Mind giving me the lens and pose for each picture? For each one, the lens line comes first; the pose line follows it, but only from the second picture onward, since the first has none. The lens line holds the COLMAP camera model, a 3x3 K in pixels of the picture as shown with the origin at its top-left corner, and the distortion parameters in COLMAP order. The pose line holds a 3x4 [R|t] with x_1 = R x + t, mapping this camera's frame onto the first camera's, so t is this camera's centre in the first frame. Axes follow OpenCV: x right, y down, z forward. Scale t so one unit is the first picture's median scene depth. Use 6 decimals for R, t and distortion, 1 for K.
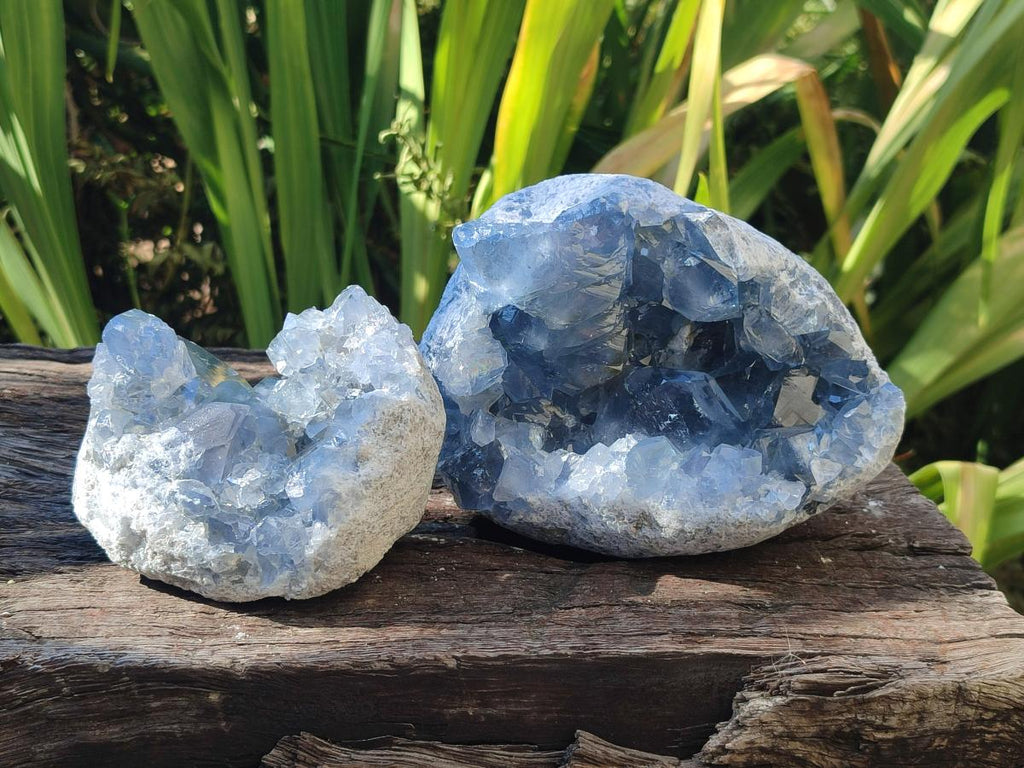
lens RADIAL K [[1513.2, 0, 512.0], [0, 1513.2, 384.0], [0, 0, 1]] dist [0.341948, -2.355394]
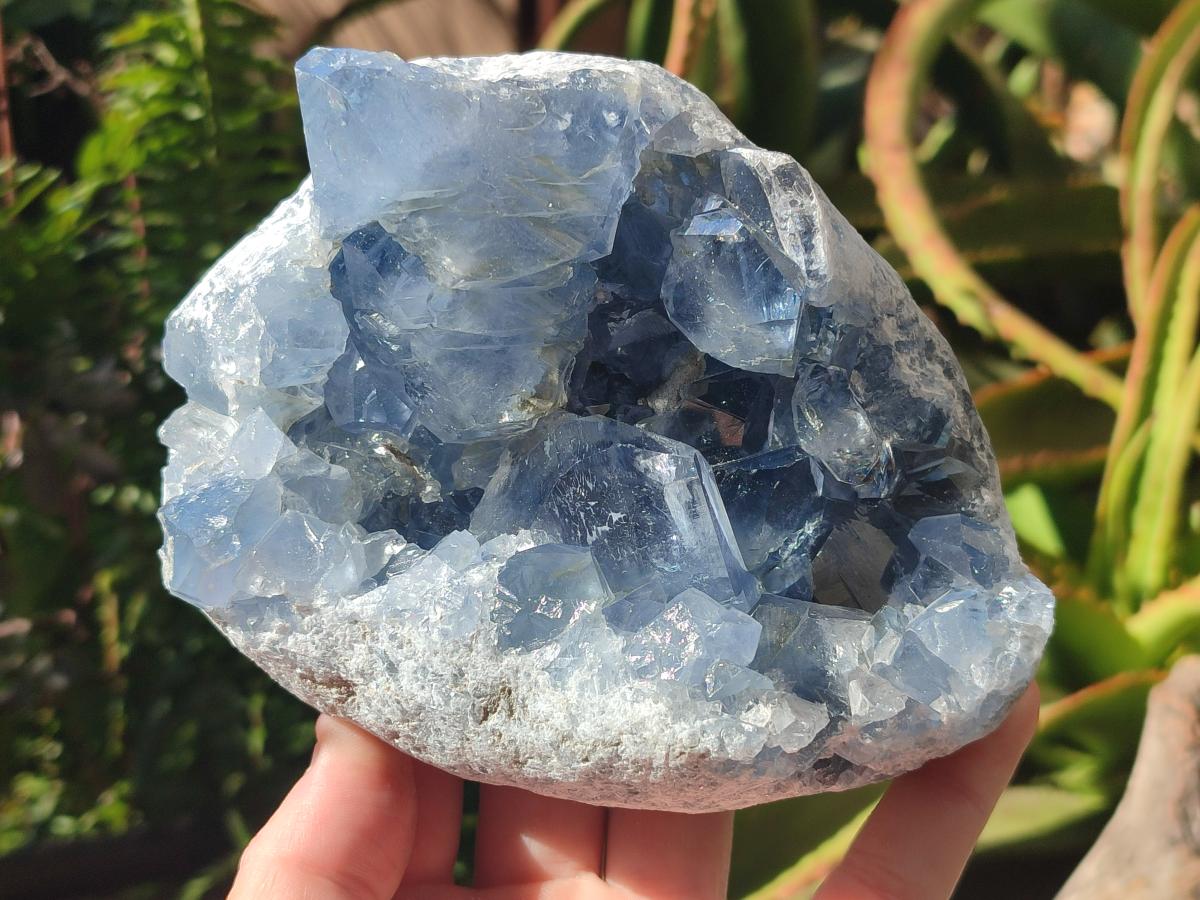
lens RADIAL K [[1773.3, 0, 600.0], [0, 1773.3, 450.0], [0, 0, 1]] dist [0.341948, -2.355394]
pose [[0.961024, 0.276310, 0.009297, 0.088374], [-0.271730, 0.950224, -0.152437, 0.092151], [-0.050954, 0.143969, 0.988270, 0.403562]]
